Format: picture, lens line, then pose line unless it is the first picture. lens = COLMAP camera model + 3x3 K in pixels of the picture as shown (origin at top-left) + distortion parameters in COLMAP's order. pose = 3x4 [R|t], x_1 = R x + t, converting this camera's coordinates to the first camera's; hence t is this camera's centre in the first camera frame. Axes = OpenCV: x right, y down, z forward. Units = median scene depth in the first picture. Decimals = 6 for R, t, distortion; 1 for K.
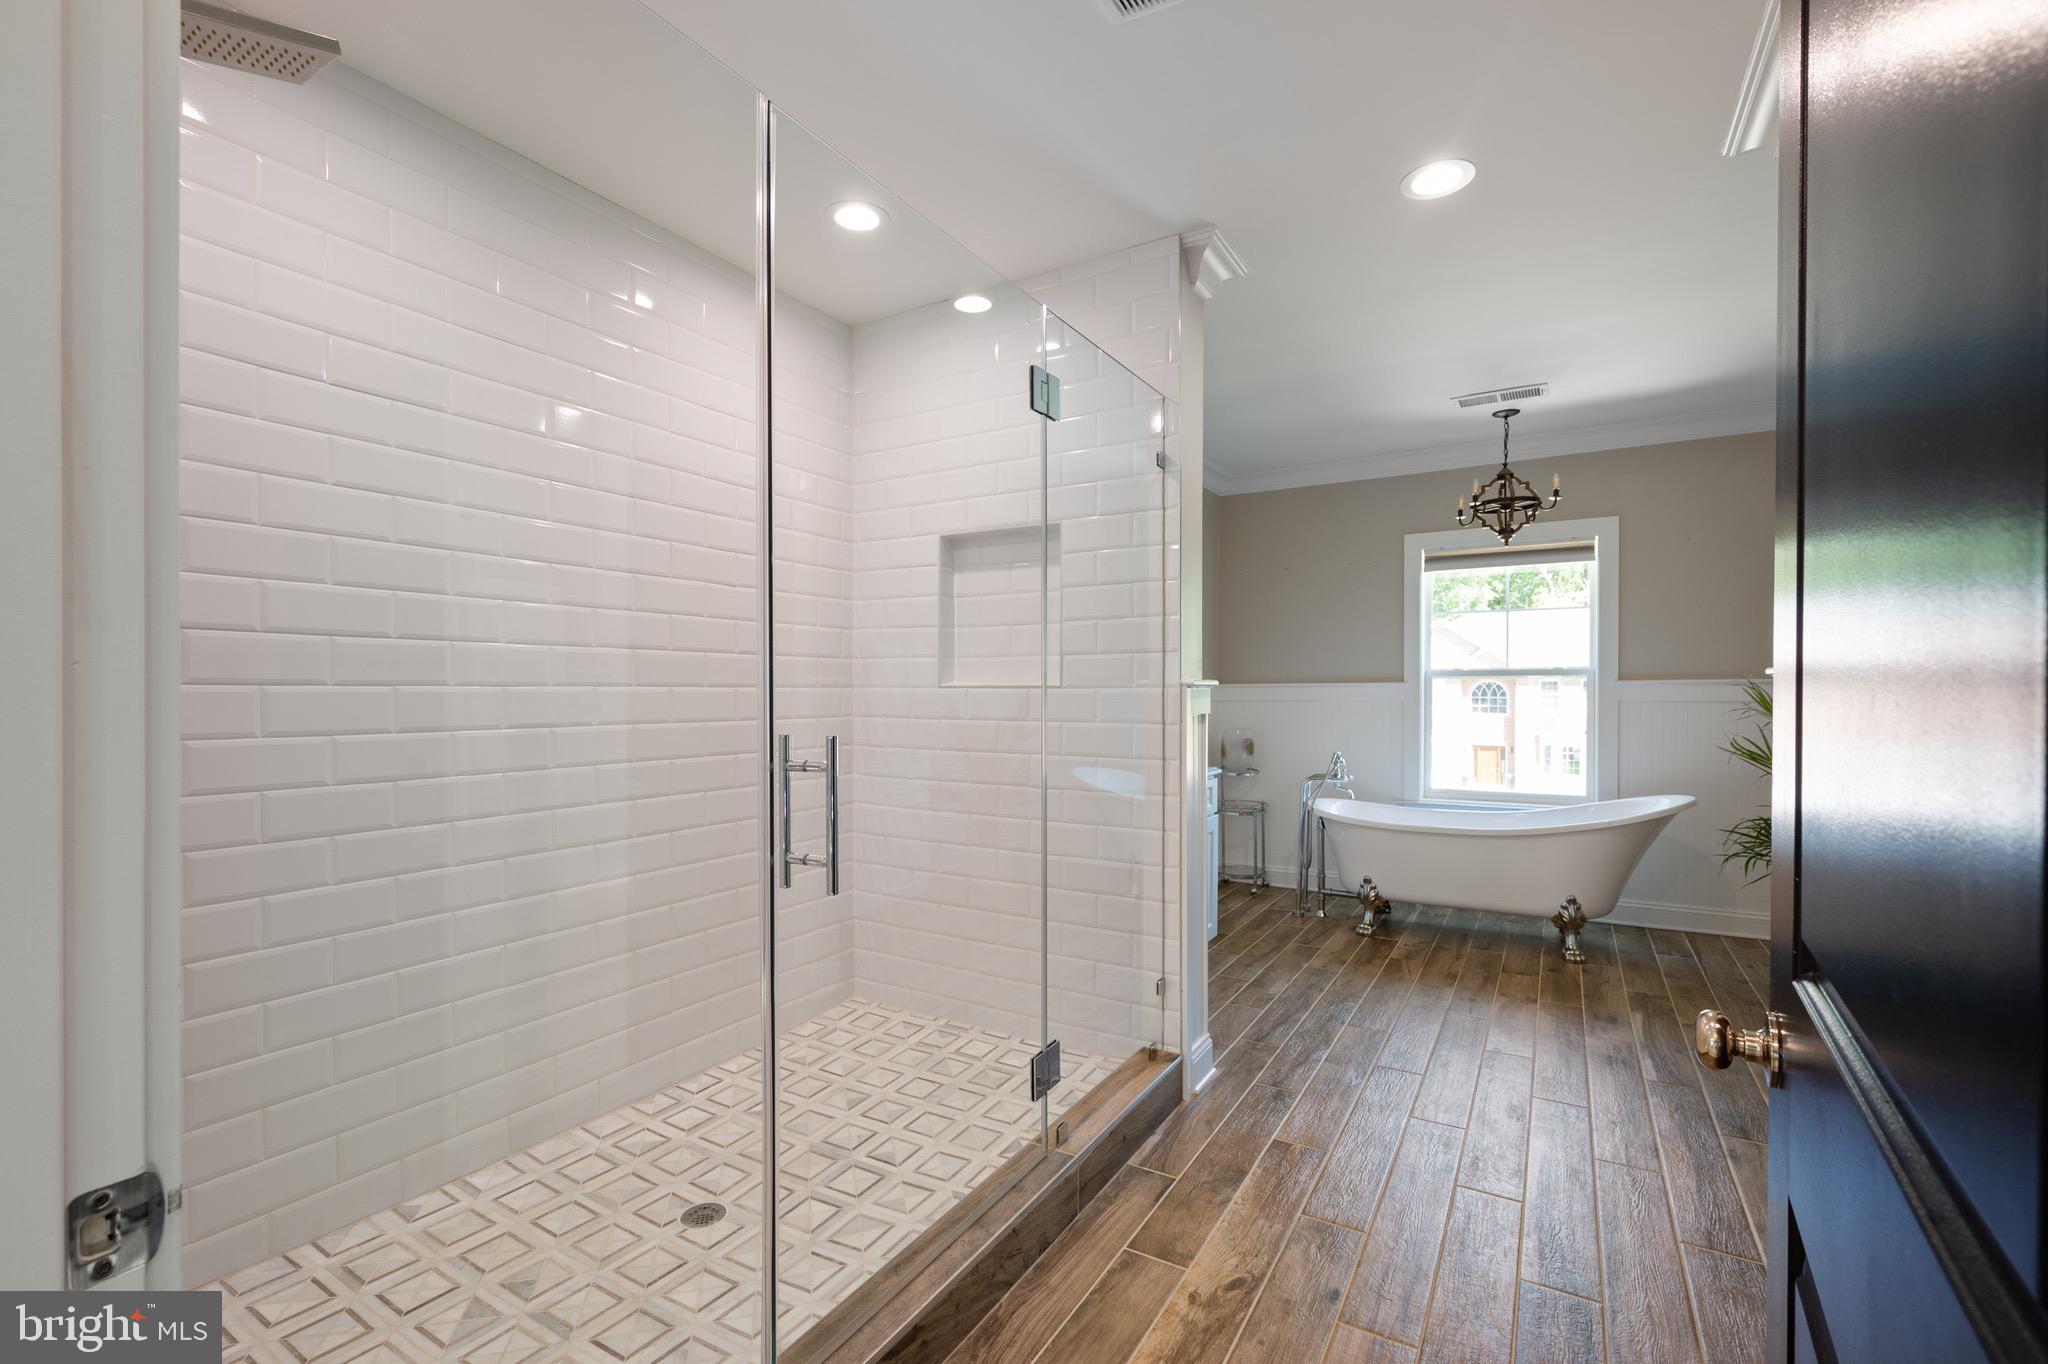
lens RADIAL K [[876.8, 0, 1030.1], [0, 876.8, 697.7], [0, 0, 1]] dist [-0.000359, 0.000309]
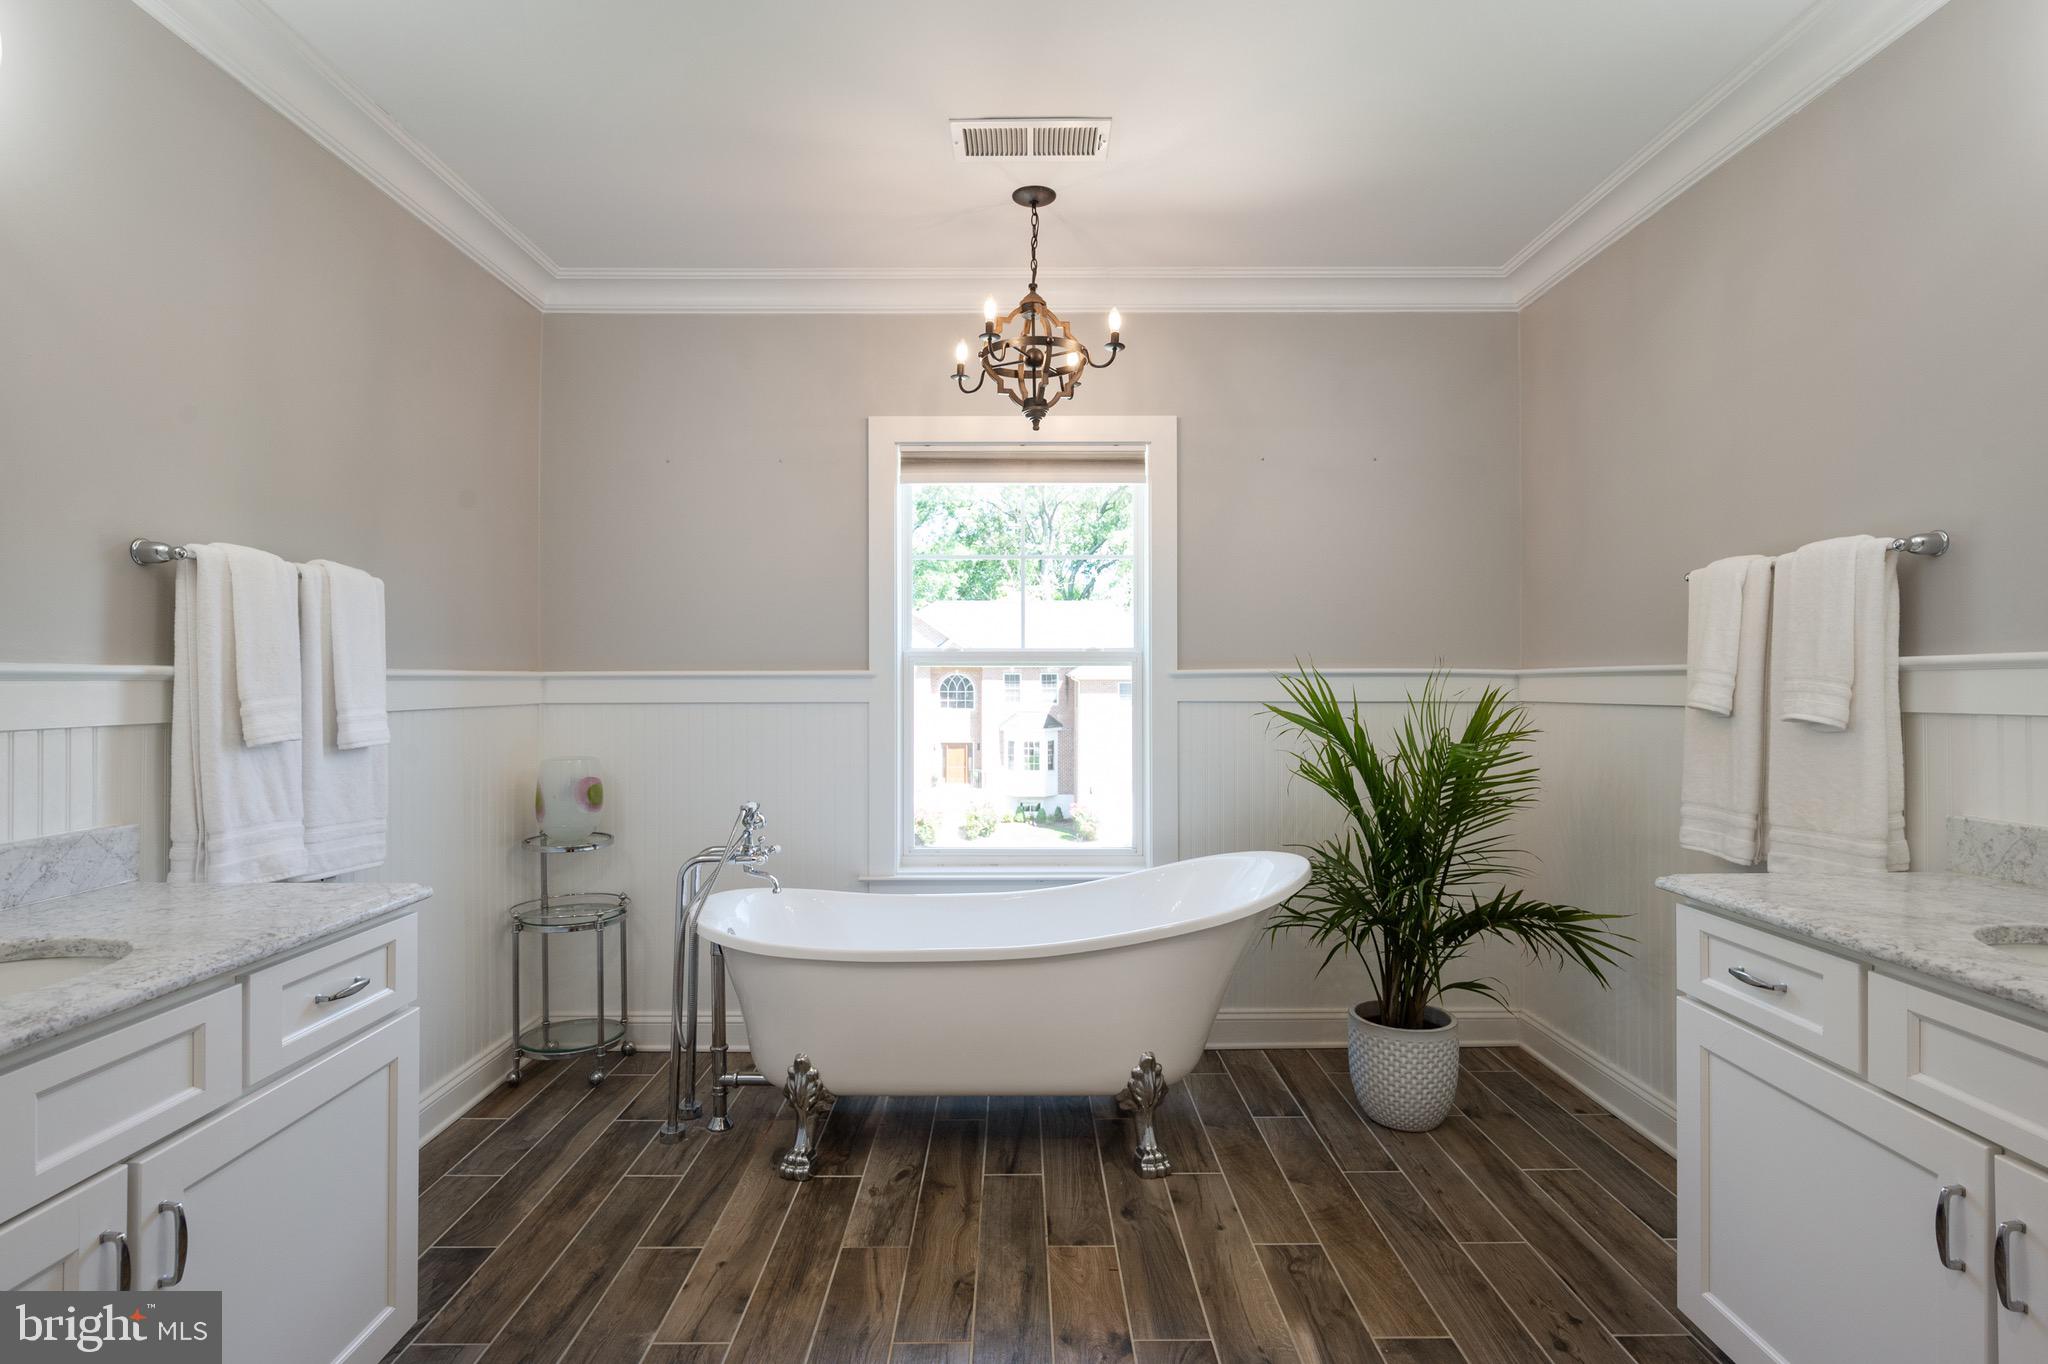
lens RADIAL K [[1007.4, 0, 1027.9], [0, 1007.4, 686.5], [0, 0, 1]] dist [0.016835, 0.000144]
pose [[0.849504, -0.002018, 0.527578, 0.186802], [0.005299, 0.999975, -0.004708, -0.004823], [-0.527556, 0.006795, 0.849493, 0.431401]]
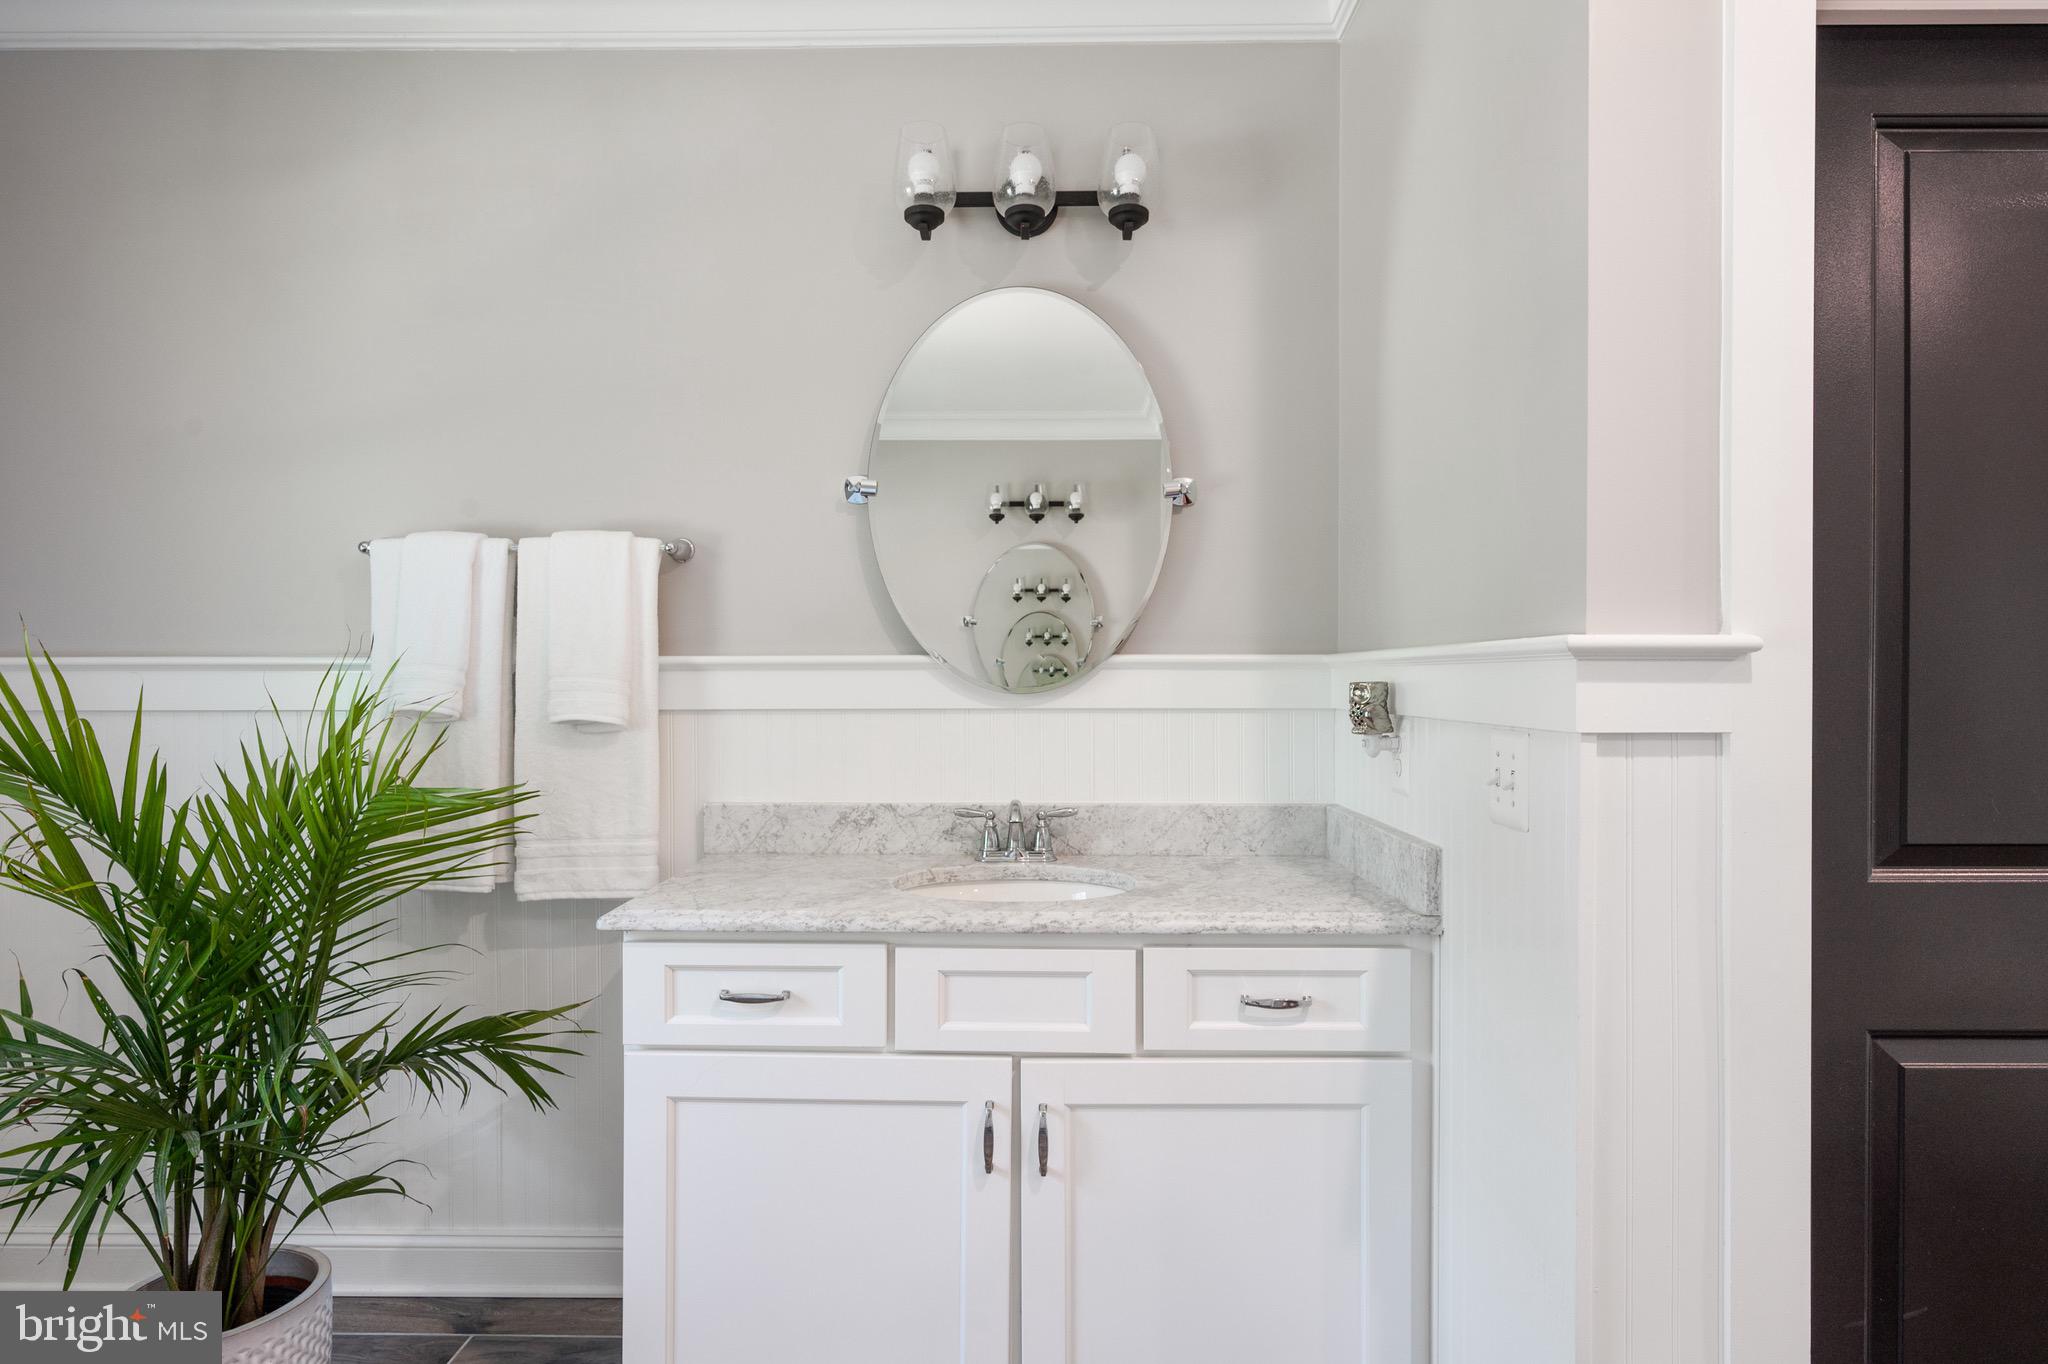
lens RADIAL K [[1069.4, 0, 1024.8], [0, 1069.4, 688.3], [0, 0, 1]] dist [0.021594, 0.000299]
pose [[-0.501742, -0.006871, 0.864990, 0.265559], [0.000626, 0.999965, 0.008306, -0.008948], [-0.865017, 0.004709, -0.501721, 0.835486]]
